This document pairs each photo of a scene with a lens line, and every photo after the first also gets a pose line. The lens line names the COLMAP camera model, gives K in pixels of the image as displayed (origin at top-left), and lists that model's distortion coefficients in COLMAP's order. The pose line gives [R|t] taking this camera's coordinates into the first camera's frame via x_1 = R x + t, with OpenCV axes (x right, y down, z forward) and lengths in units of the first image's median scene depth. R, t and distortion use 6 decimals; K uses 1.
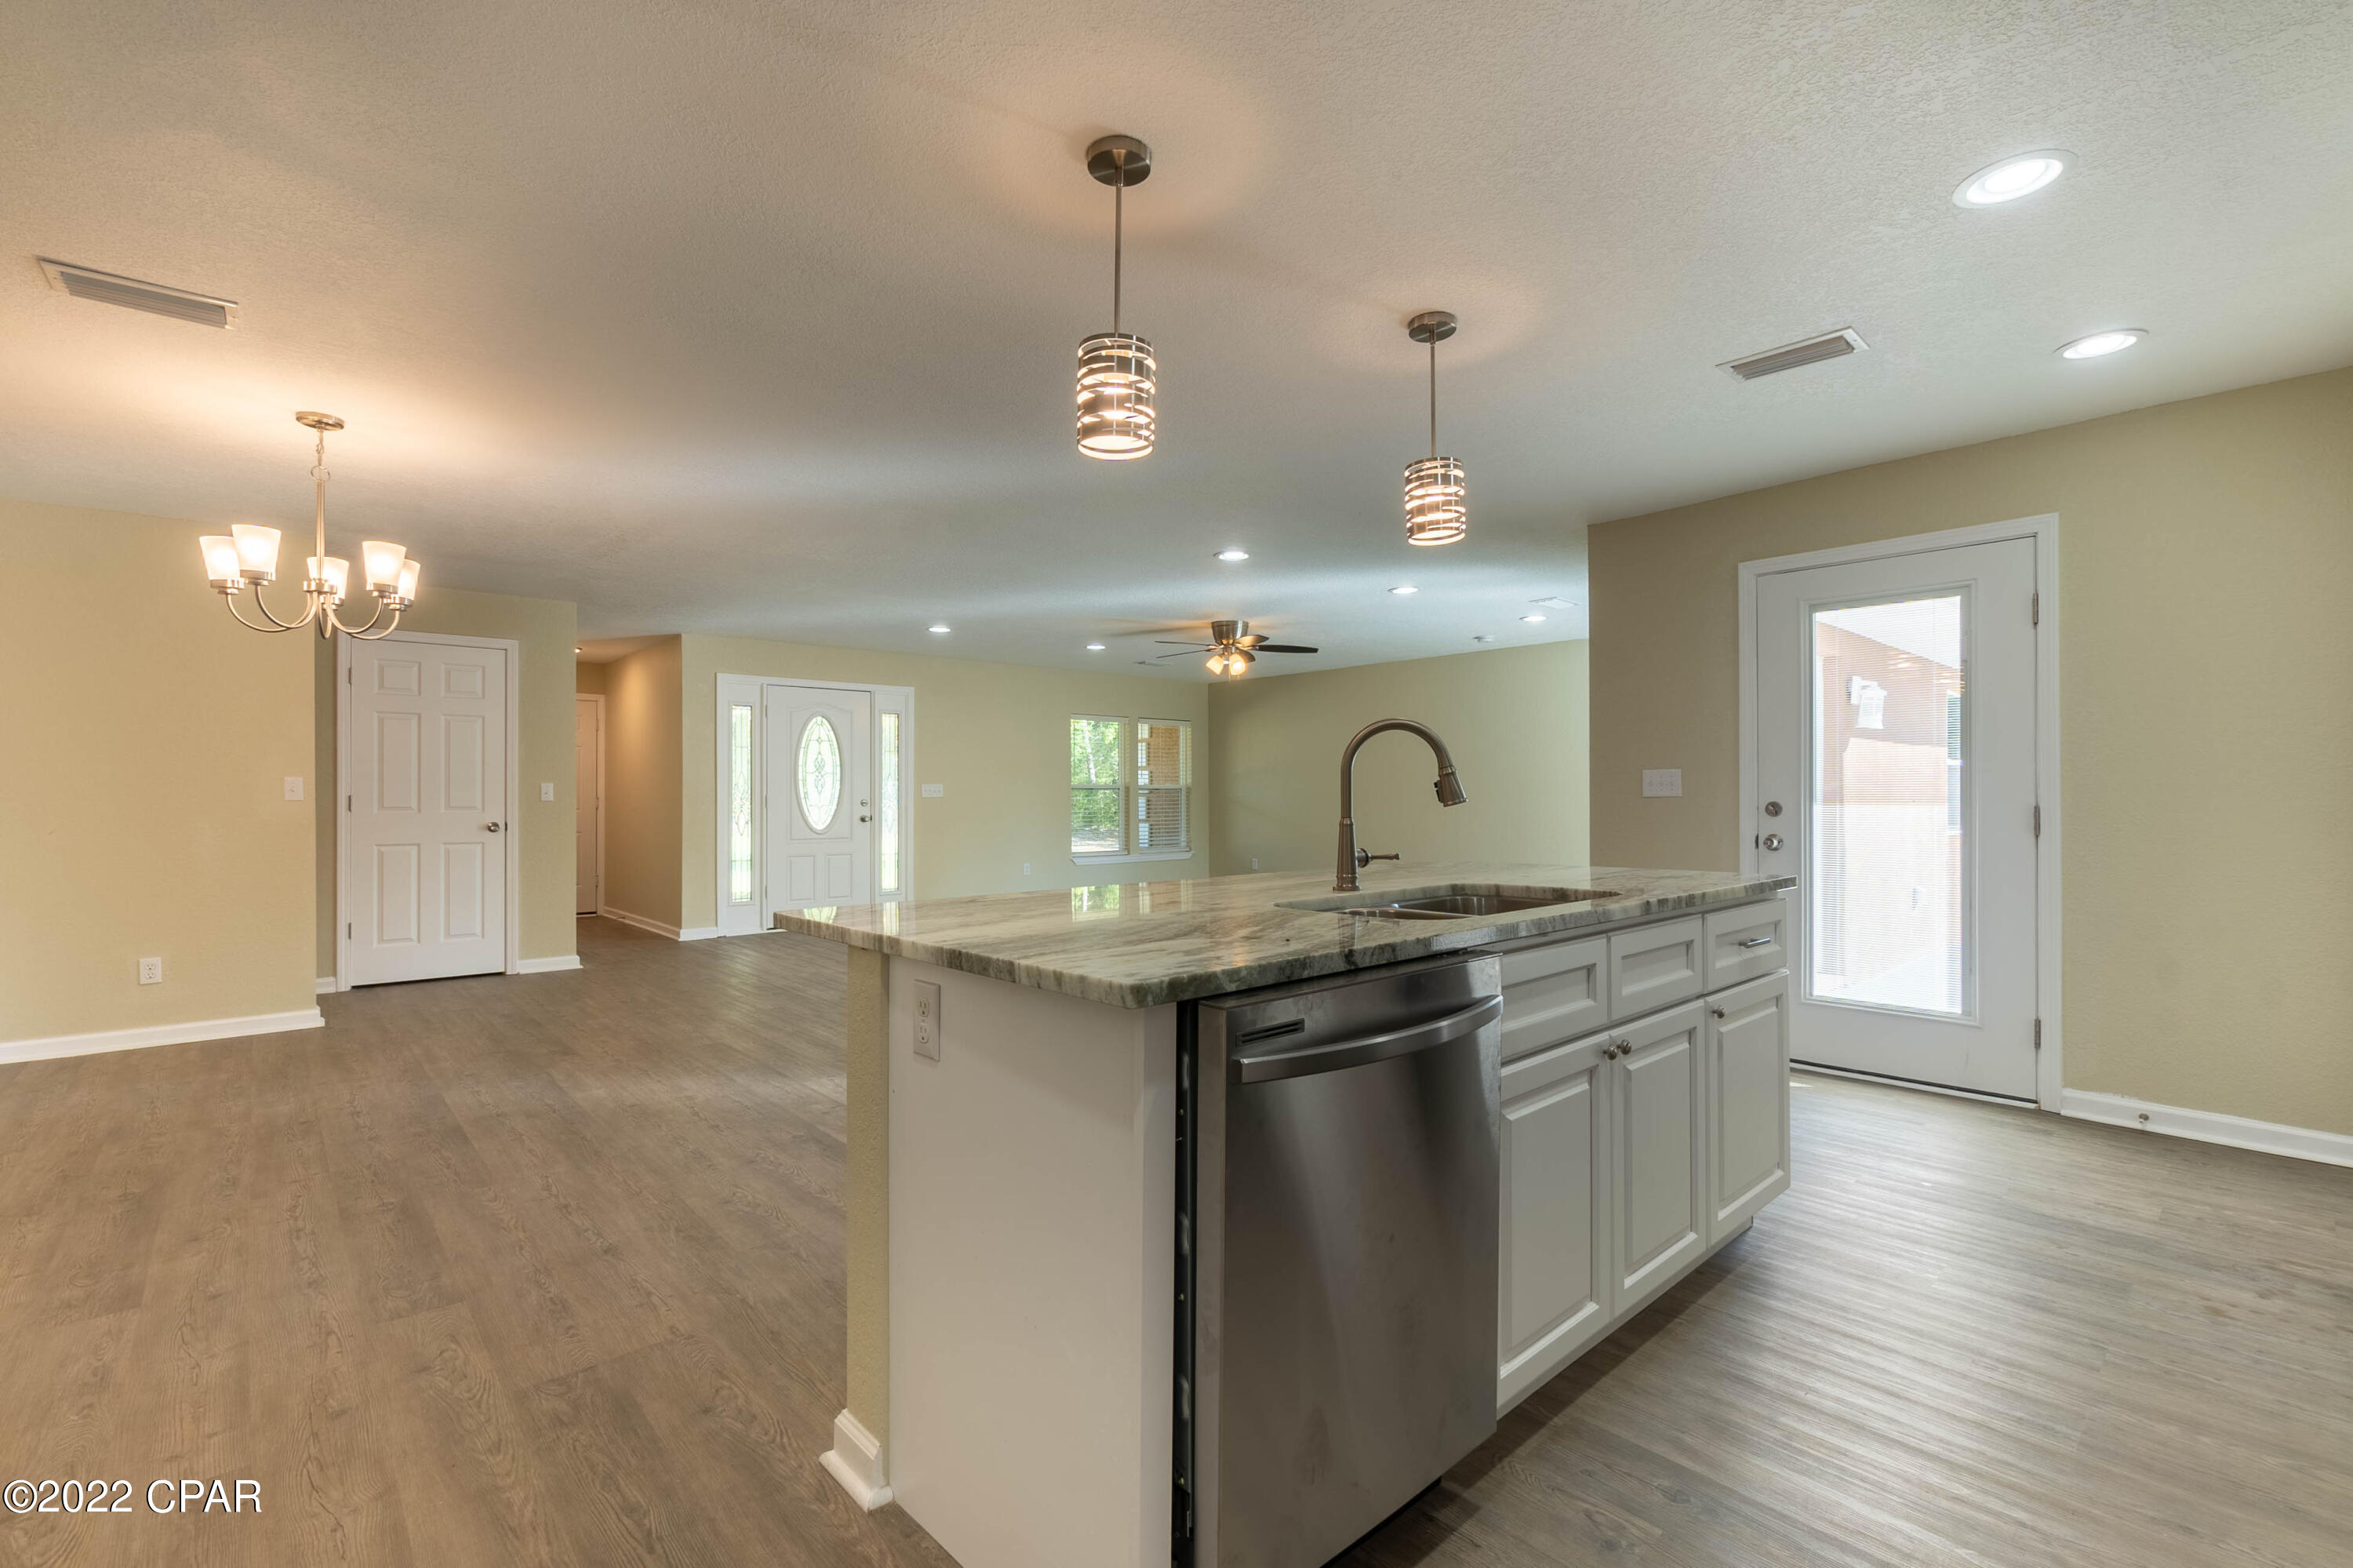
lens RADIAL K [[1027.3, 0, 1174.6], [0, 1027.3, 797.8], [0, 0, 1]] dist [-0.002877, 0.000014]
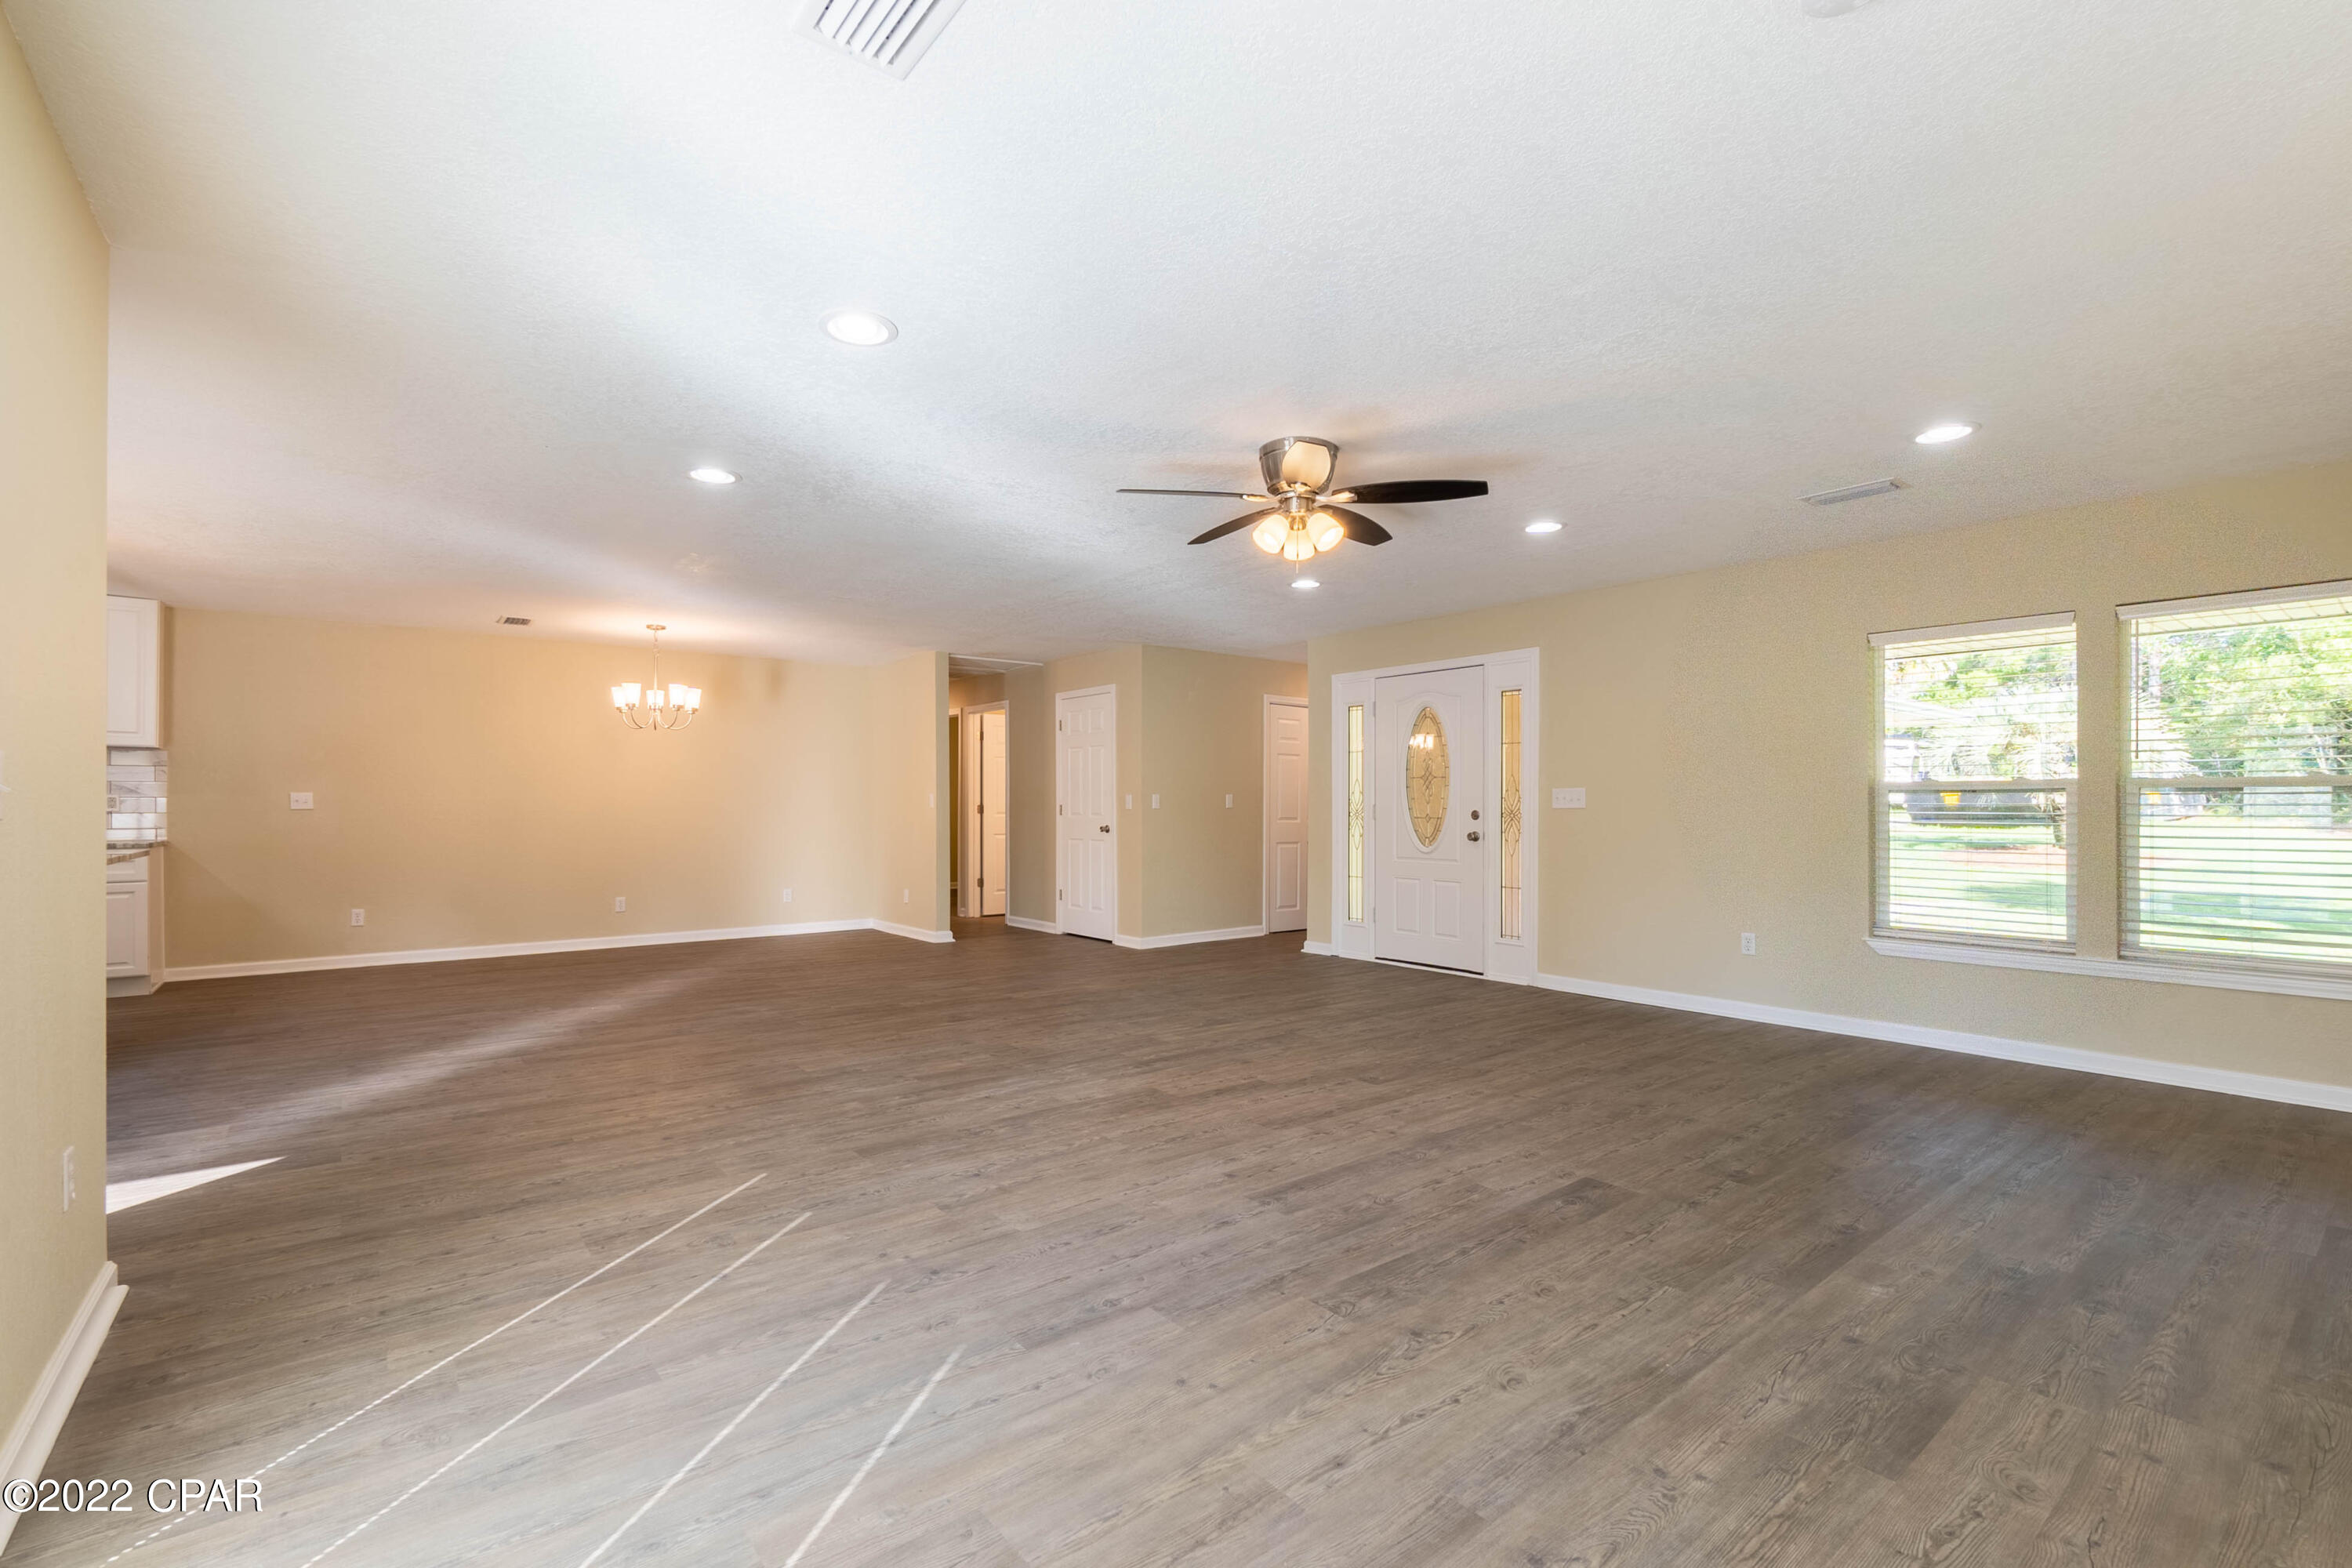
lens RADIAL K [[1034.9, 0, 1172.2], [0, 1034.9, 809.1], [0, 0, 1]] dist [0.001531, 0.000235]
pose [[-0.057641, 0.003206, -0.998332, 1.160078], [-0.003108, 0.999989, 0.003391, -0.002826], [0.998333, 0.003298, -0.057631, 2.064984]]
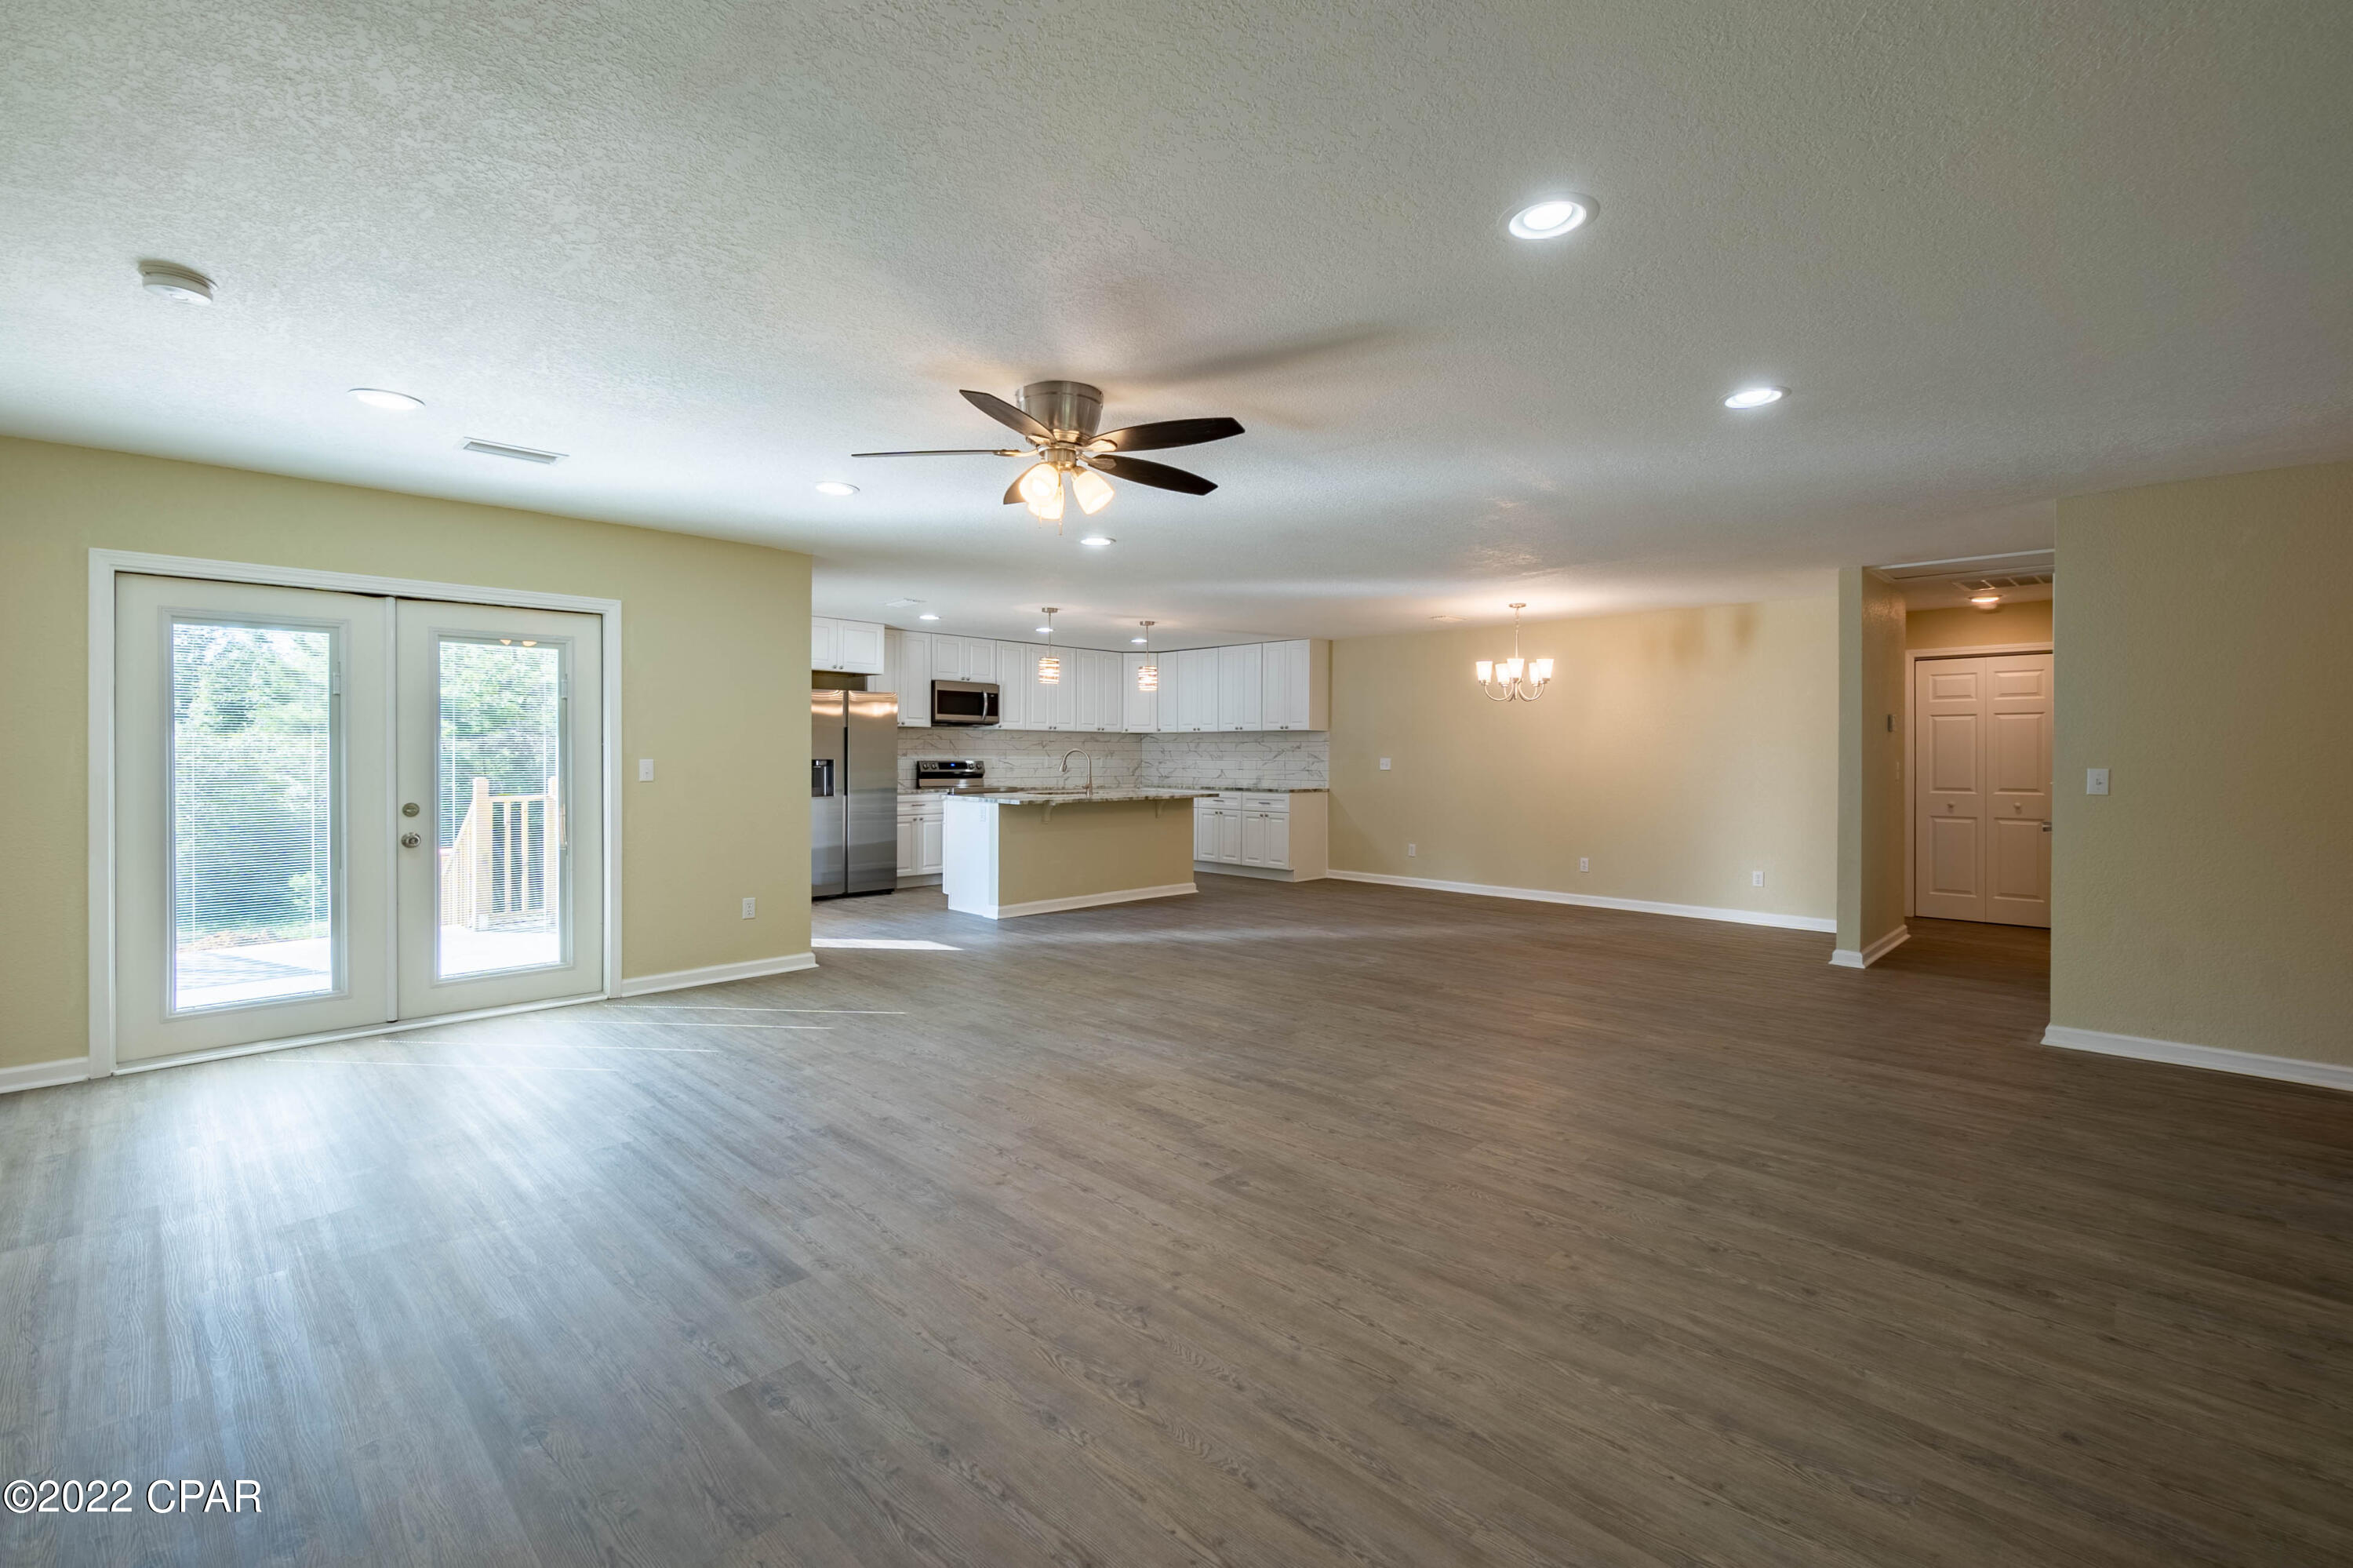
lens RADIAL K [[1026.7, 0, 1159.1], [0, 1026.7, 754.9], [0, 0, 1]] dist [-0.002600, -0.000374]
pose [[-0.998401, -0.003188, -0.056442, 0.082087], [-0.003473, 0.999982, 0.004941, -0.046463], [0.056425, 0.005129, -0.998394, 3.060745]]
